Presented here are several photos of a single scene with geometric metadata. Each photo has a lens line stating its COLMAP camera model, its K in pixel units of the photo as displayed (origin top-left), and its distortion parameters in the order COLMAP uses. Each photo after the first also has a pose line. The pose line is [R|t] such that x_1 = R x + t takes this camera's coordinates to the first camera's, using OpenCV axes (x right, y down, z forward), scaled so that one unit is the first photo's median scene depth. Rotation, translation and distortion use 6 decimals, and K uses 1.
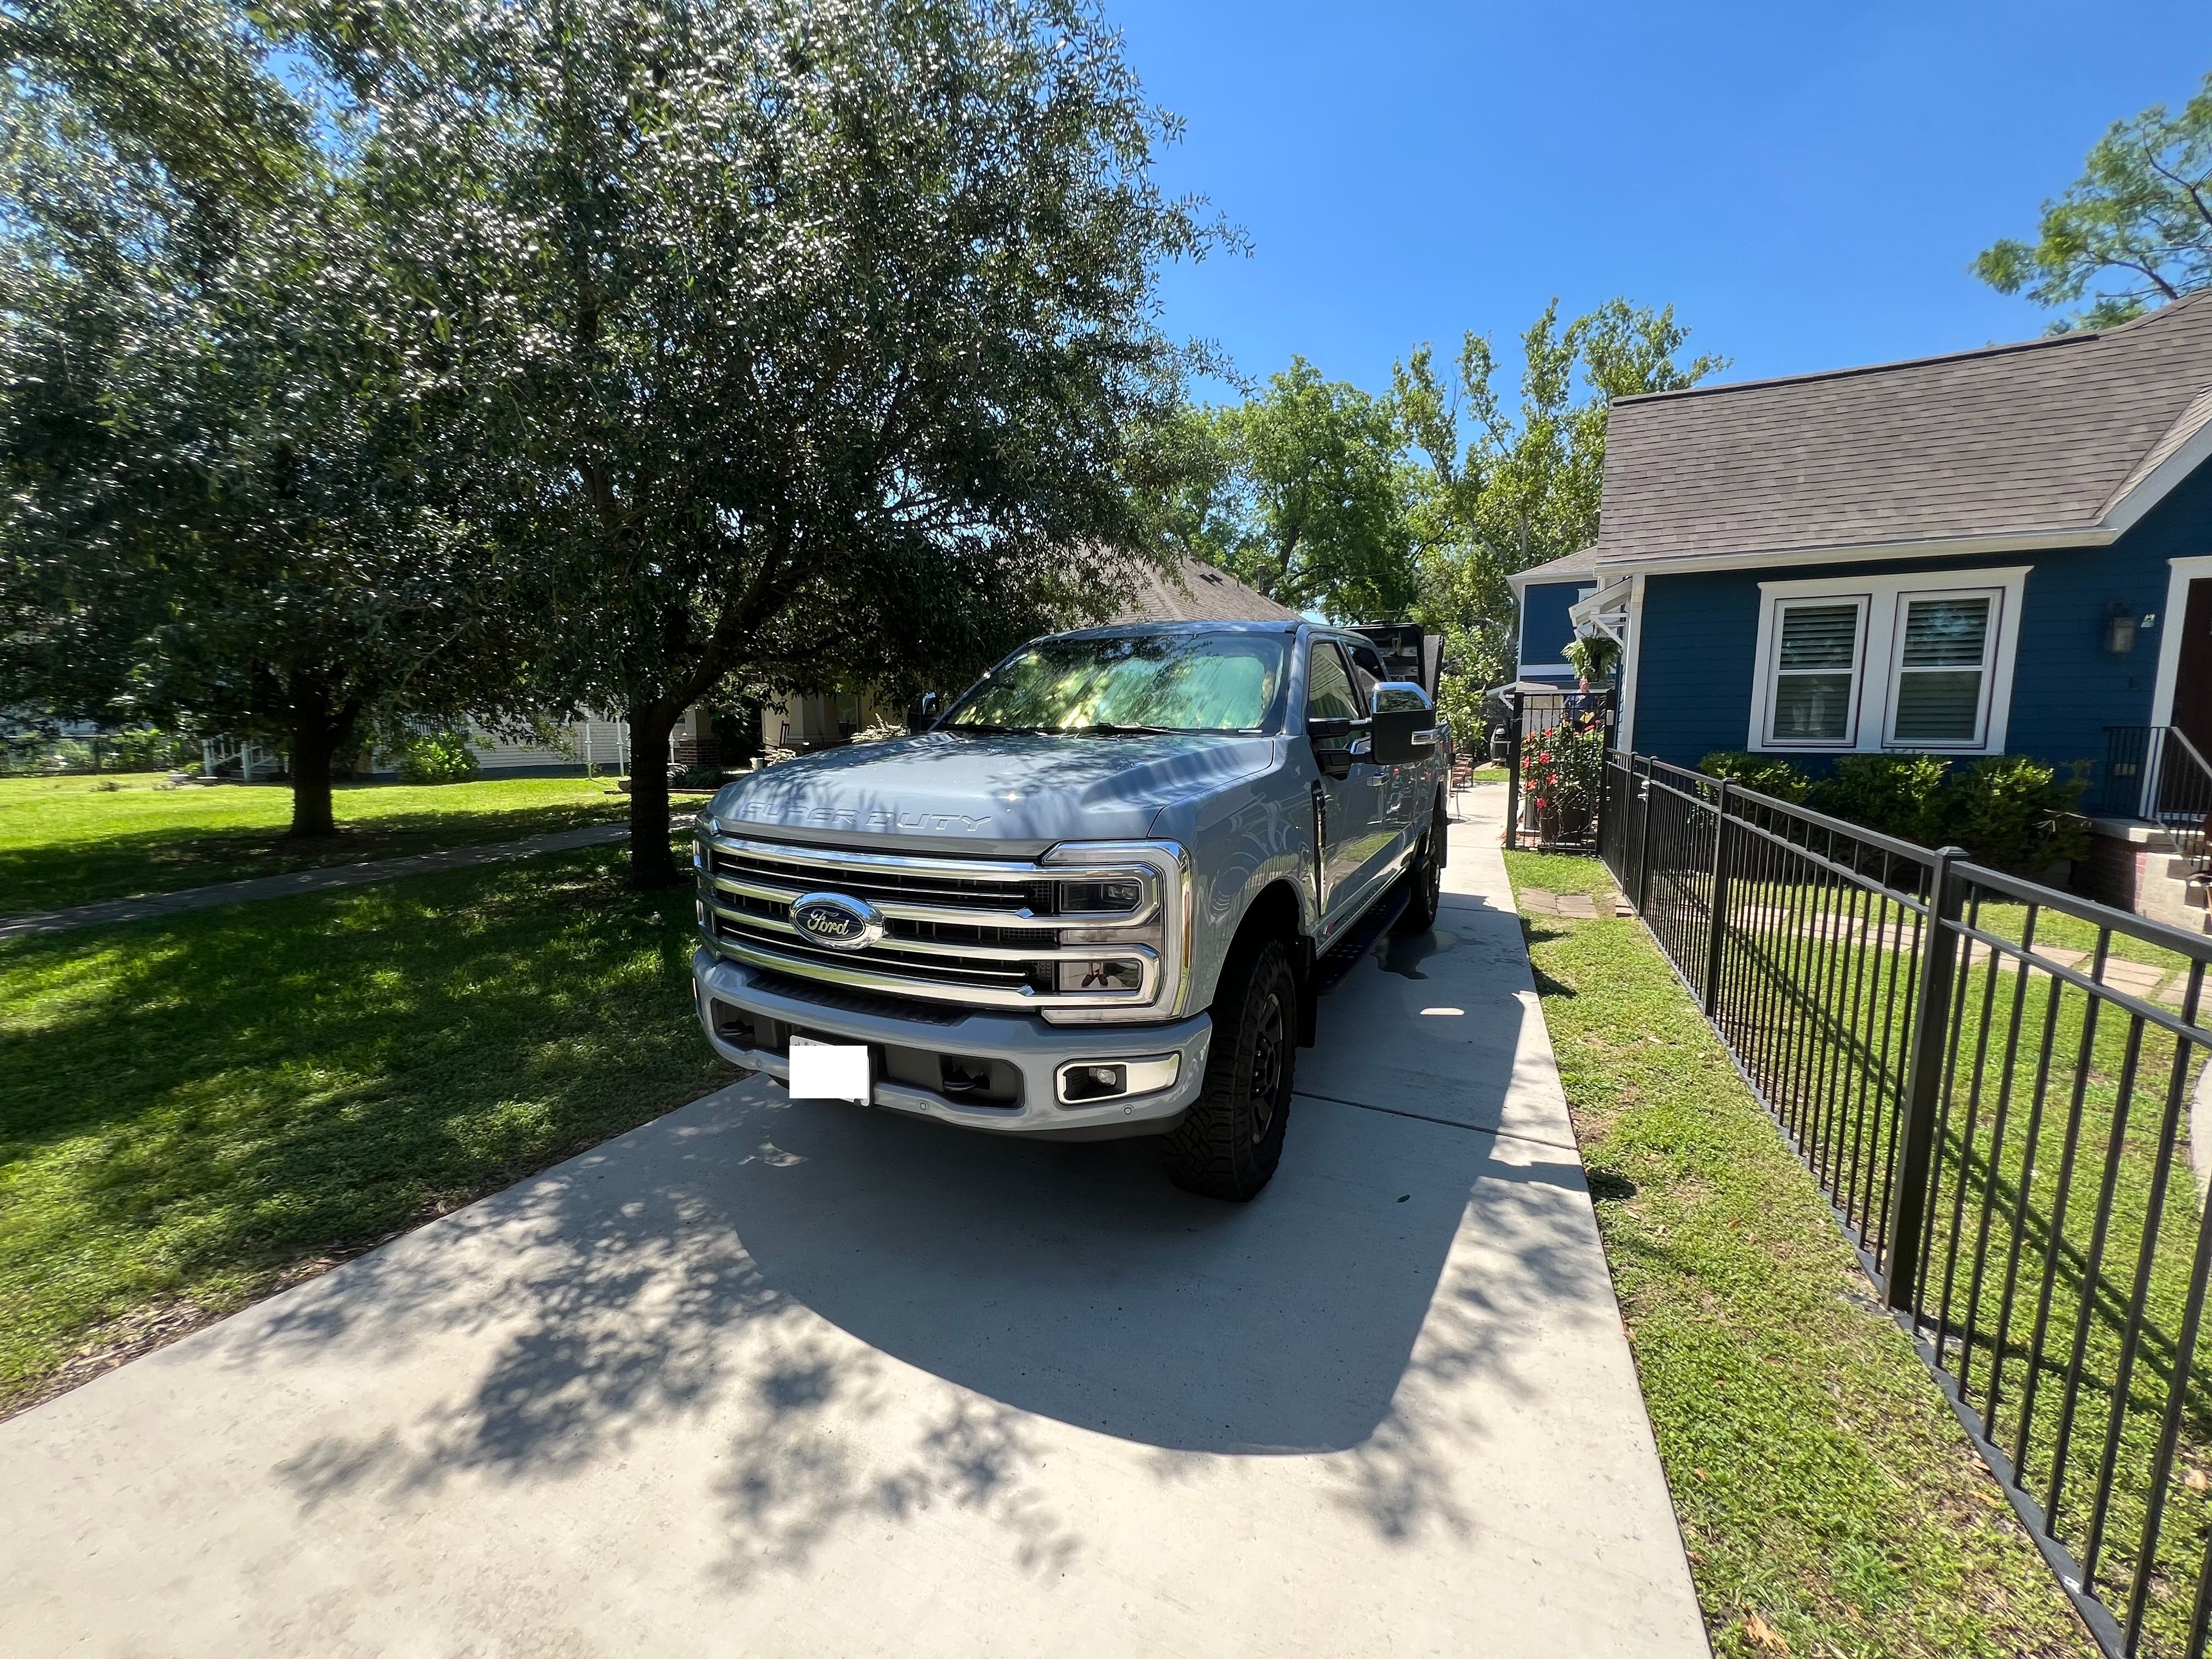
lens RADIAL K [[890.6, 0, 1107.4], [0, 890.6, 835.7], [0, 0, 1]] dist [-0.001663, 0.000484]
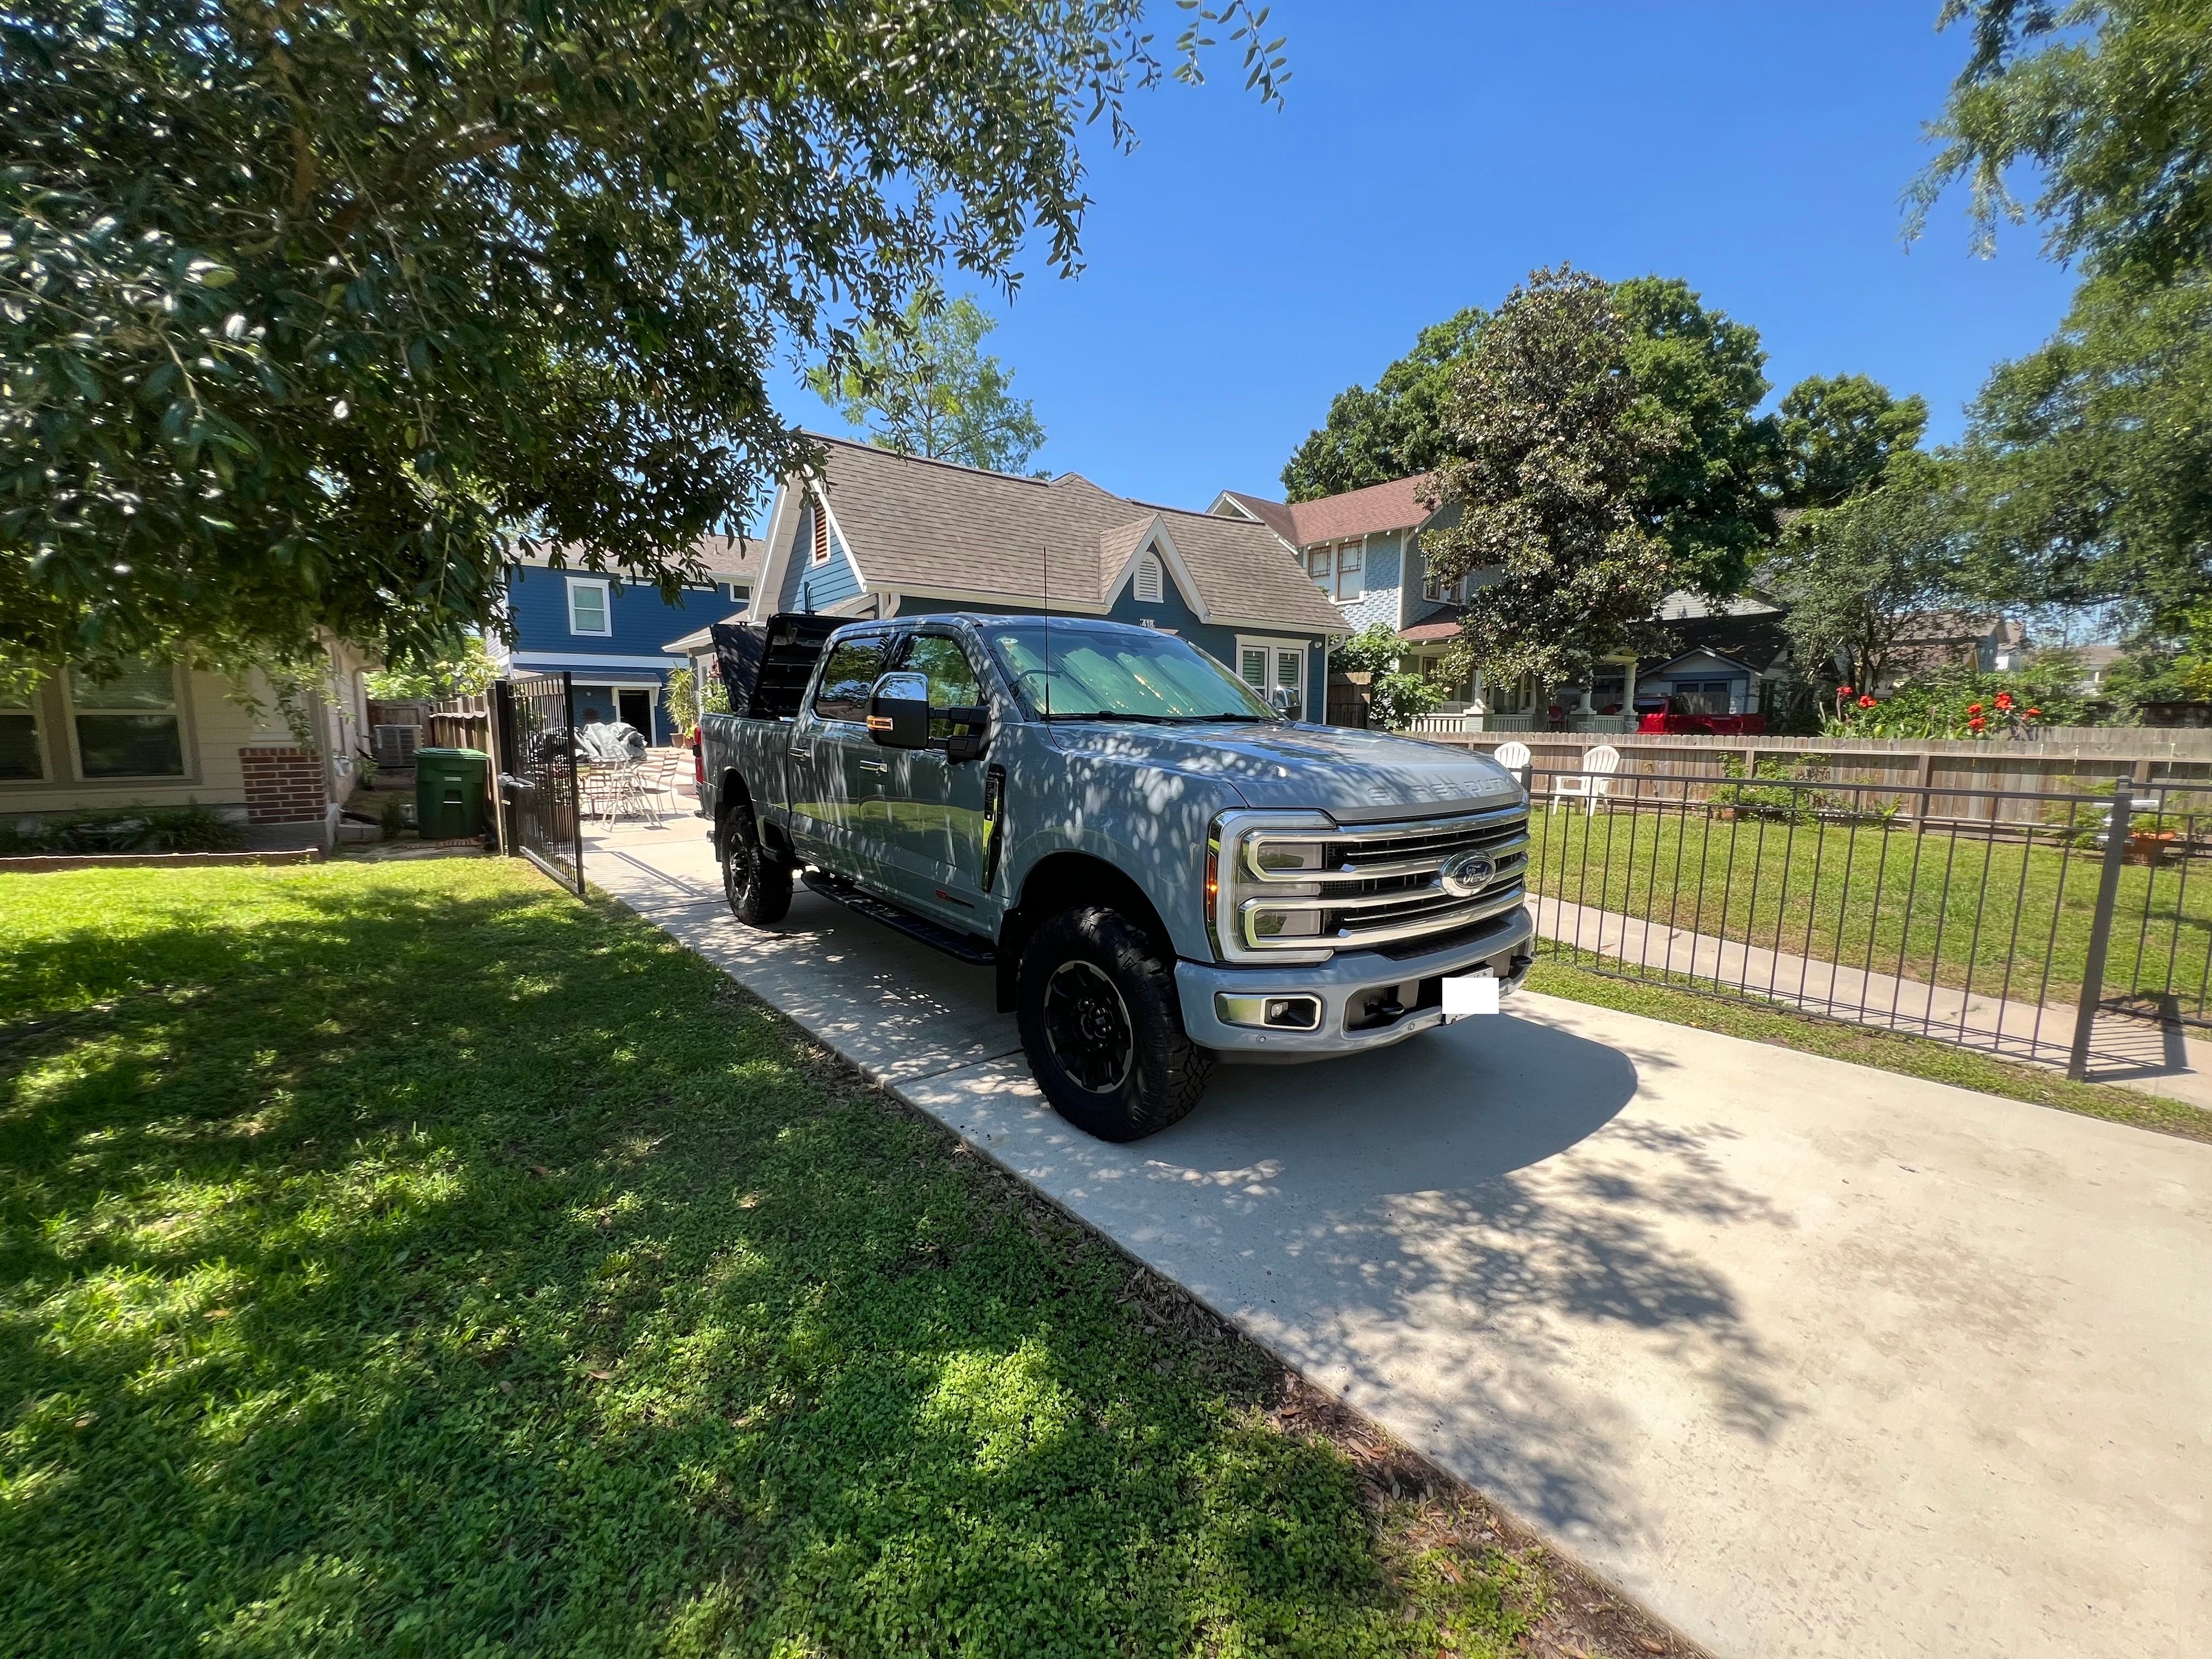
lens RADIAL K [[888.5, 0, 1107.2], [0, 888.5, 833.7], [0, 0, 1]] dist [-0.000239, 0.000182]
pose [[0.390685, -0.120443, 0.912611, -0.512801], [0.115416, 0.989989, 0.081246, -0.036920], [-0.913260, 0.073588, 0.400675, 0.304587]]
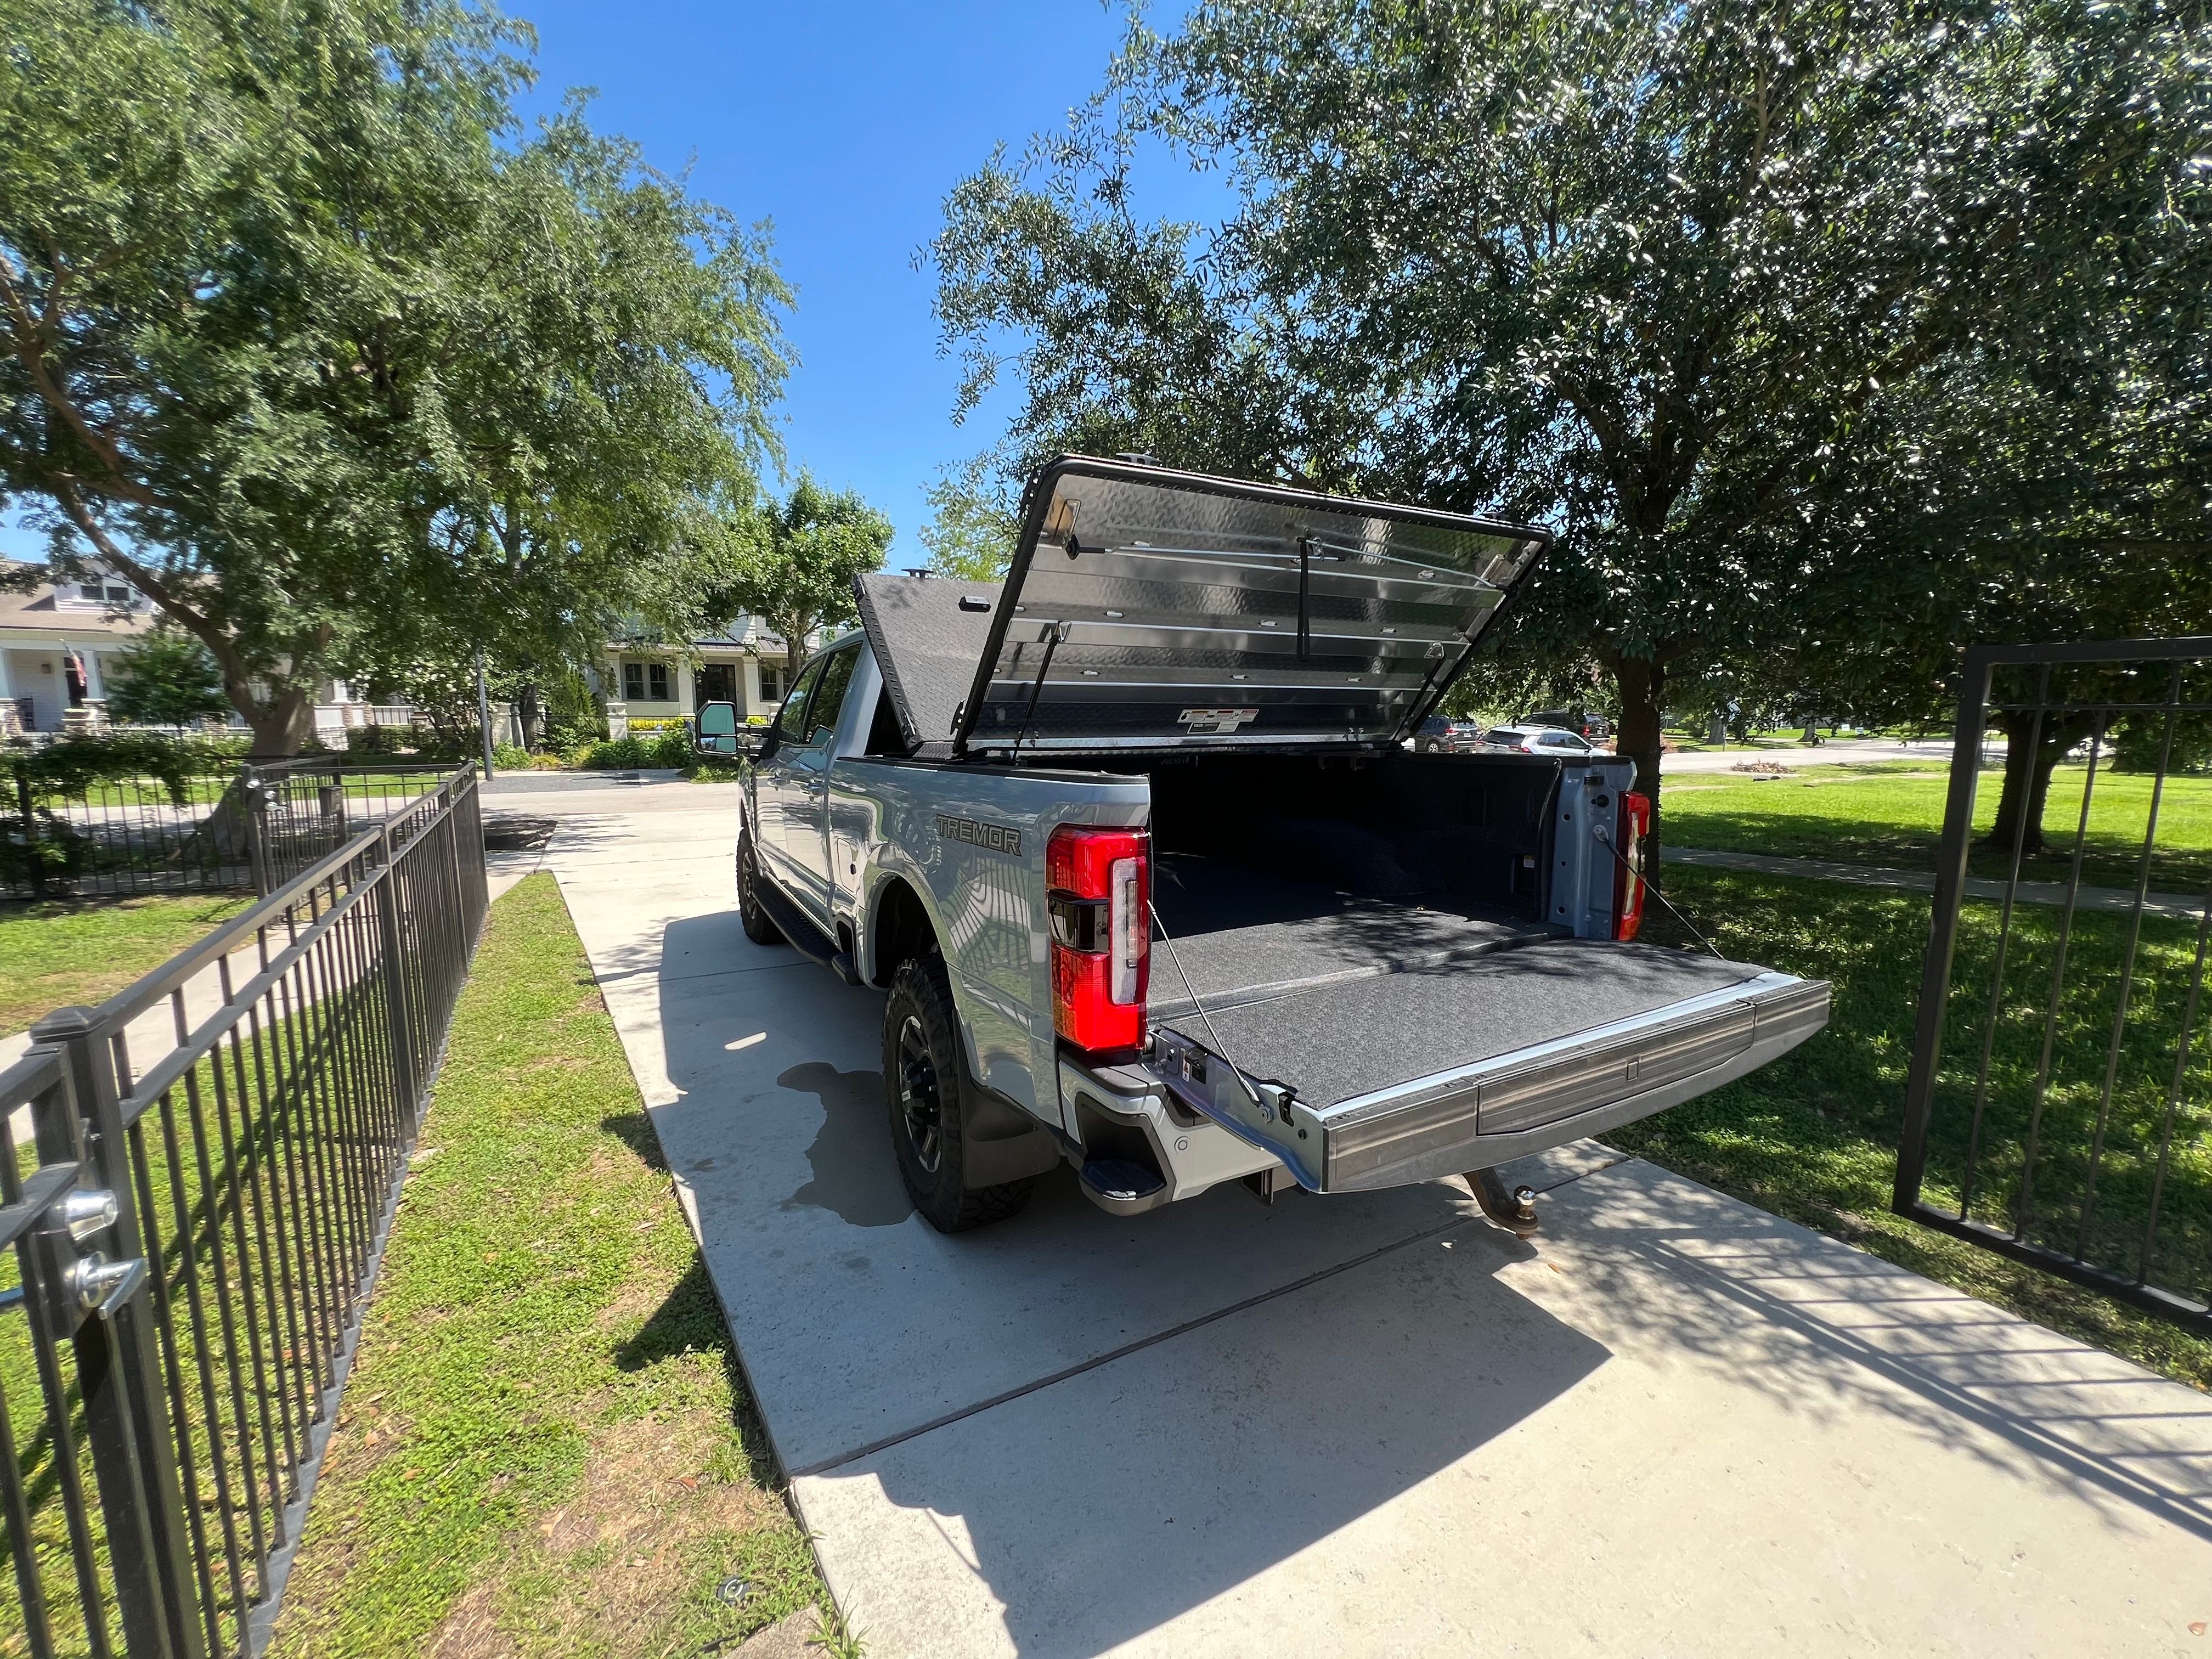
lens RADIAL K [[888.5, 0, 1107.2], [0, 888.5, 833.7], [0, 0, 1]] dist [-0.000239, 0.000182]
pose [[-0.556644, 0.122076, -0.821733, 0.532374], [-0.116132, 0.967998, 0.222473, -0.155089], [0.822594, 0.219268, -0.524653, 1.033041]]
